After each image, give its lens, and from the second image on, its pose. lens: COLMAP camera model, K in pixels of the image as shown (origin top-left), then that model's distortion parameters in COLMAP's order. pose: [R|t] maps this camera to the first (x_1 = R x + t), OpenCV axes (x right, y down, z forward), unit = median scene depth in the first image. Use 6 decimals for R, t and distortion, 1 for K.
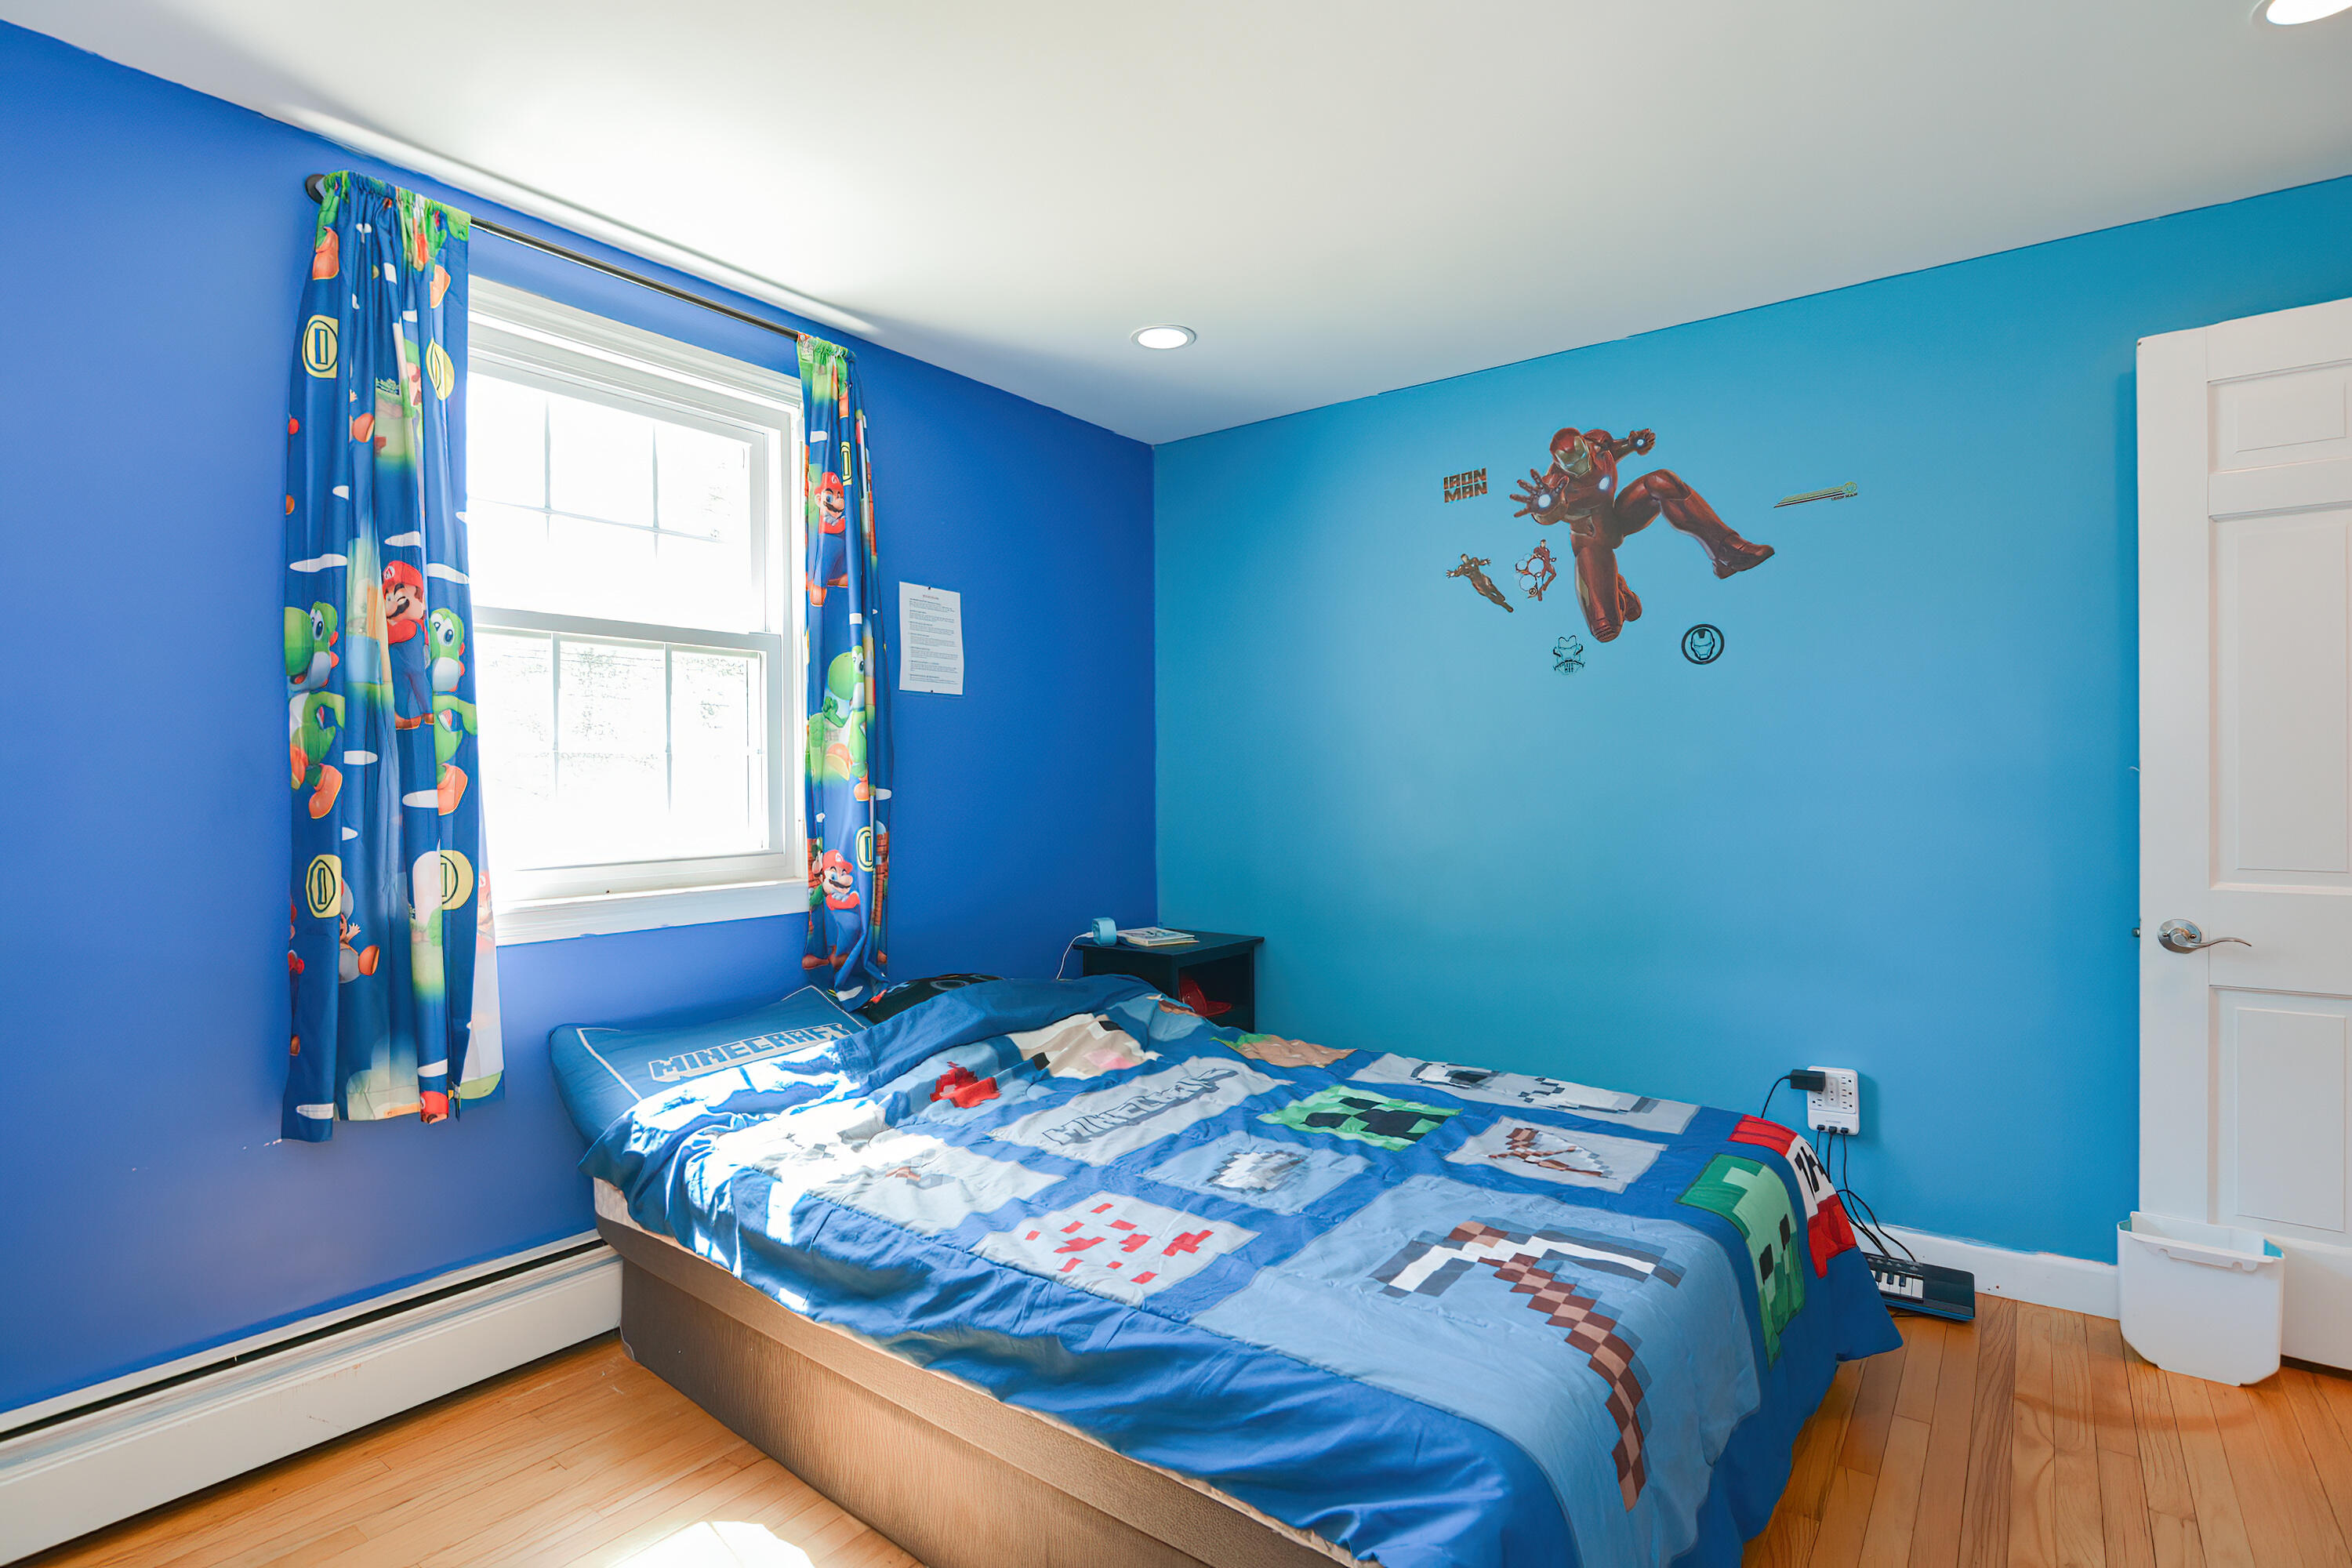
lens RADIAL K [[1158.3, 0, 1179.6], [0, 1158.3, 782.3], [0, 0, 1]] dist [0.006811, -0.009532]
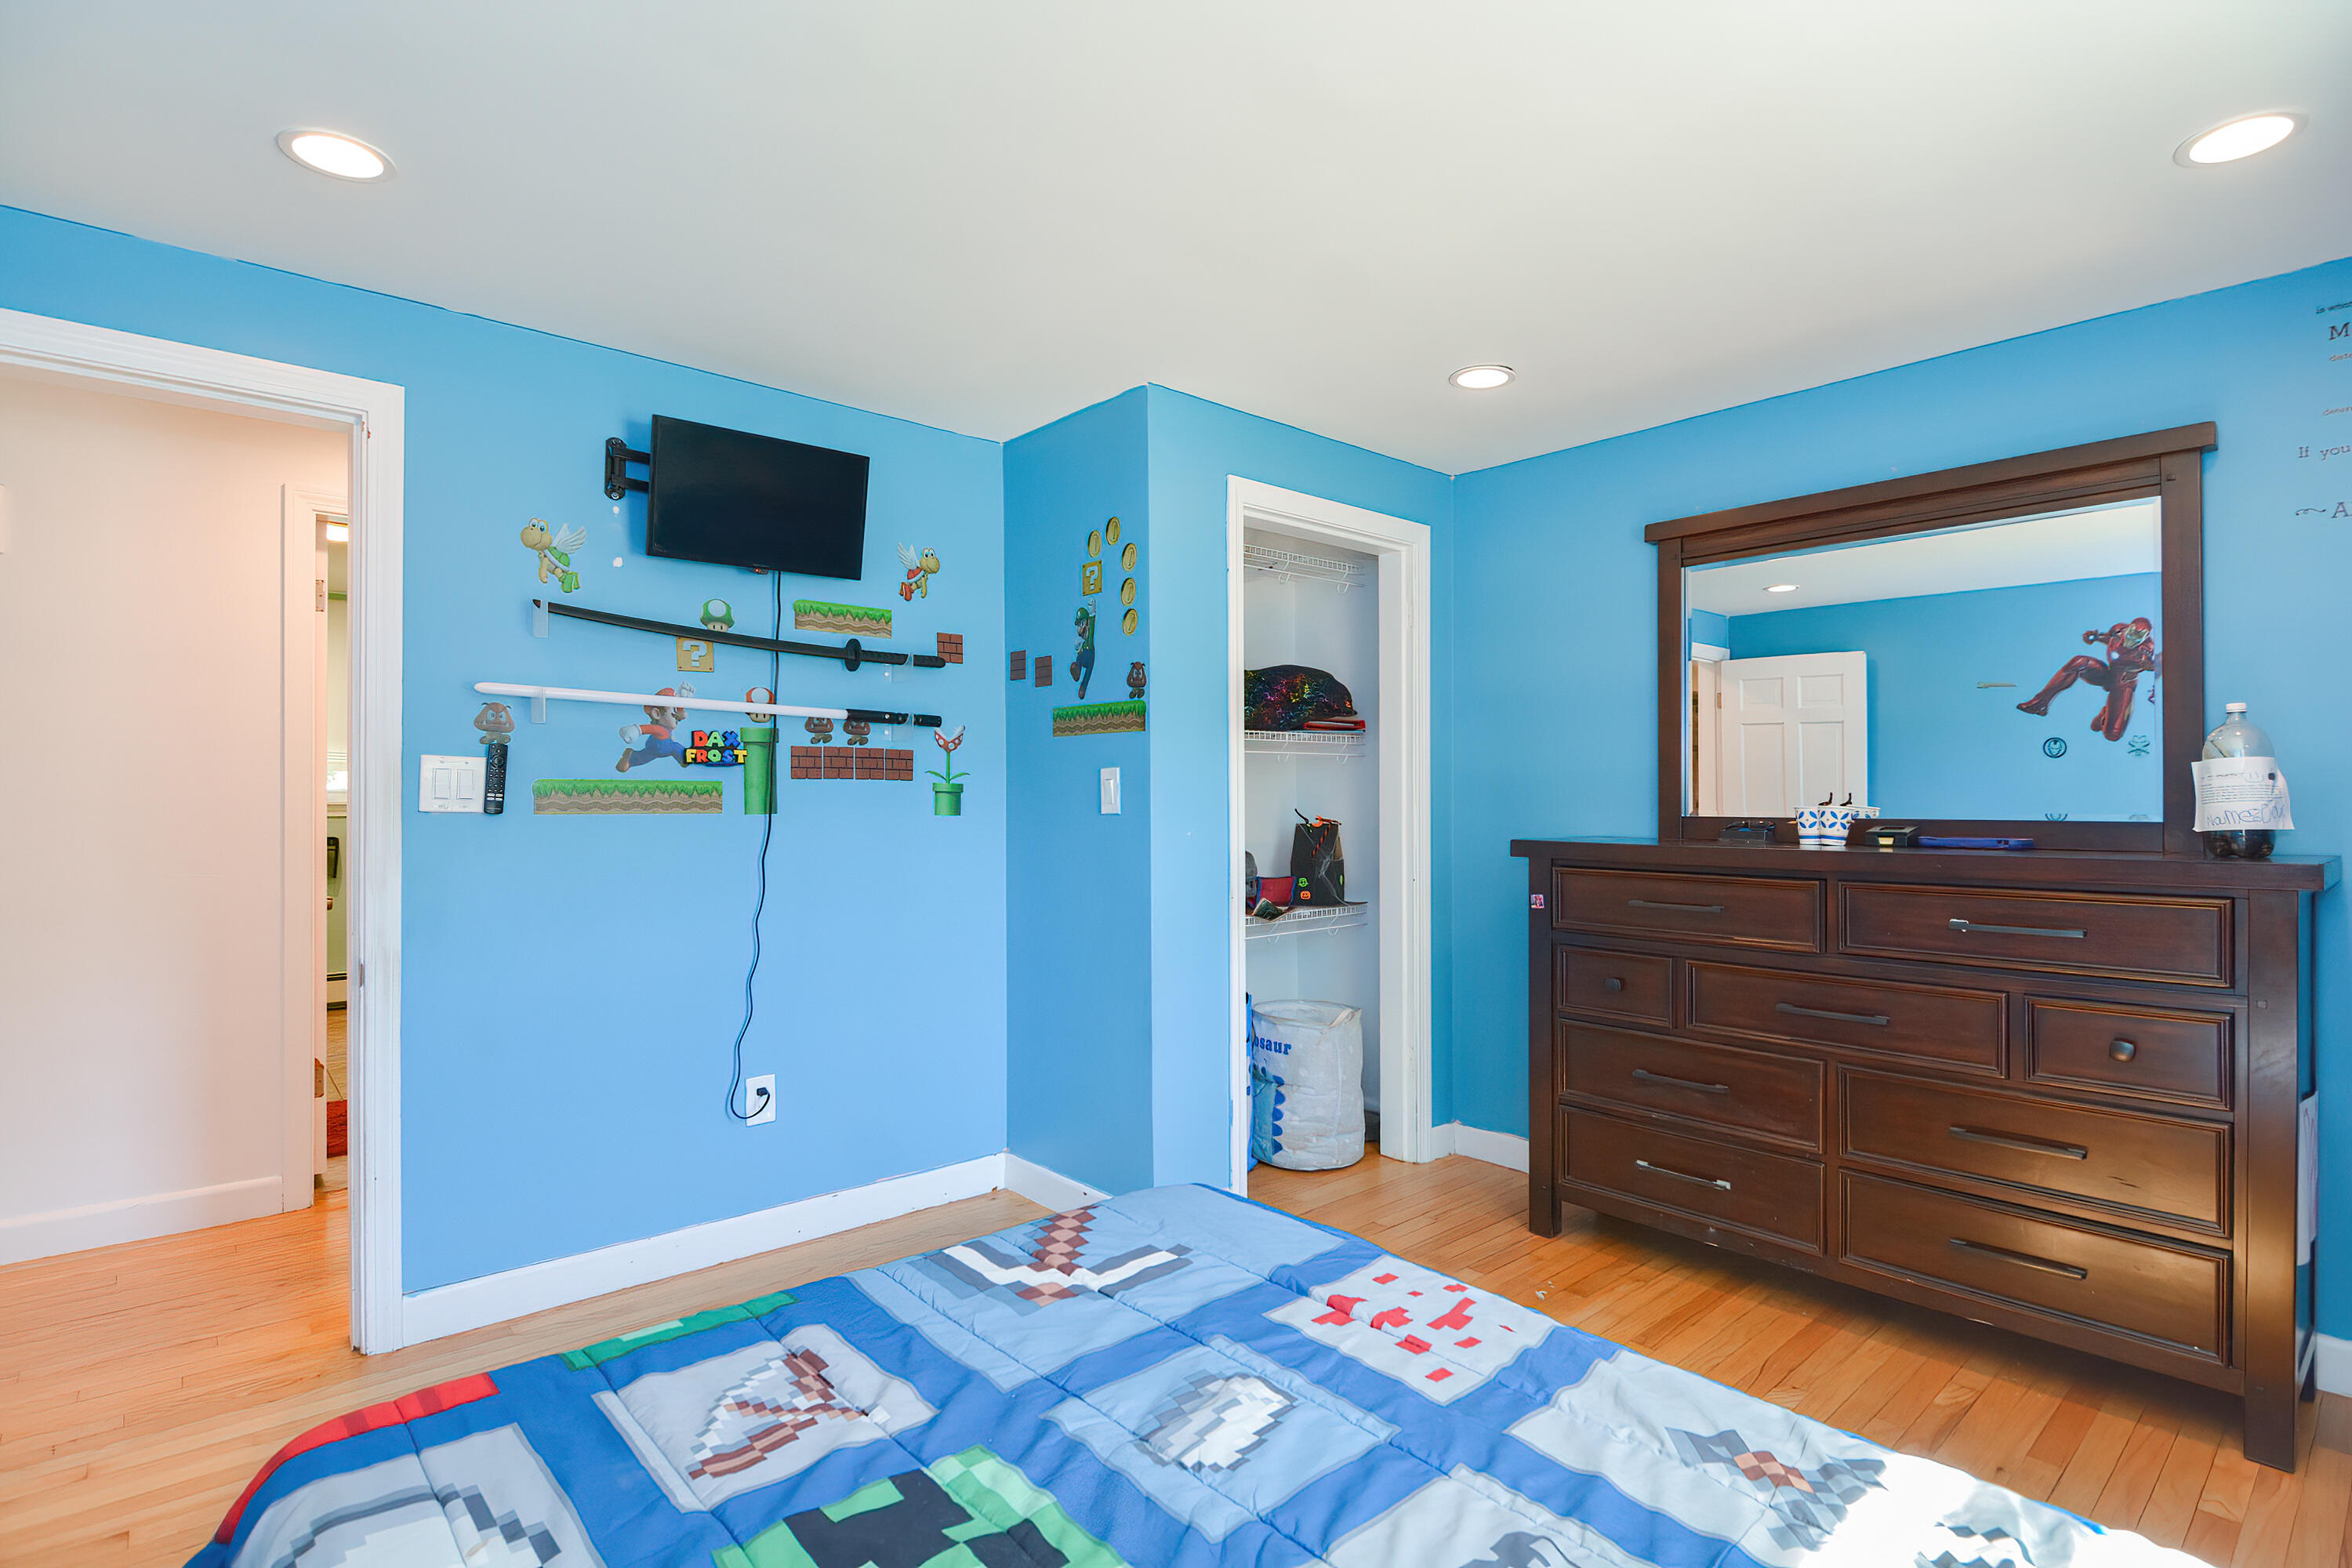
lens RADIAL K [[1158.3, 0, 1179.6], [0, 1158.3, 782.3], [0, 0, 1]] dist [0.006811, -0.009532]
pose [[-0.979630, 0.003533, 0.200779, -0.052504], [0.002603, 0.999985, -0.004898, -0.042578], [-0.200793, -0.004276, -0.979624, 1.816055]]
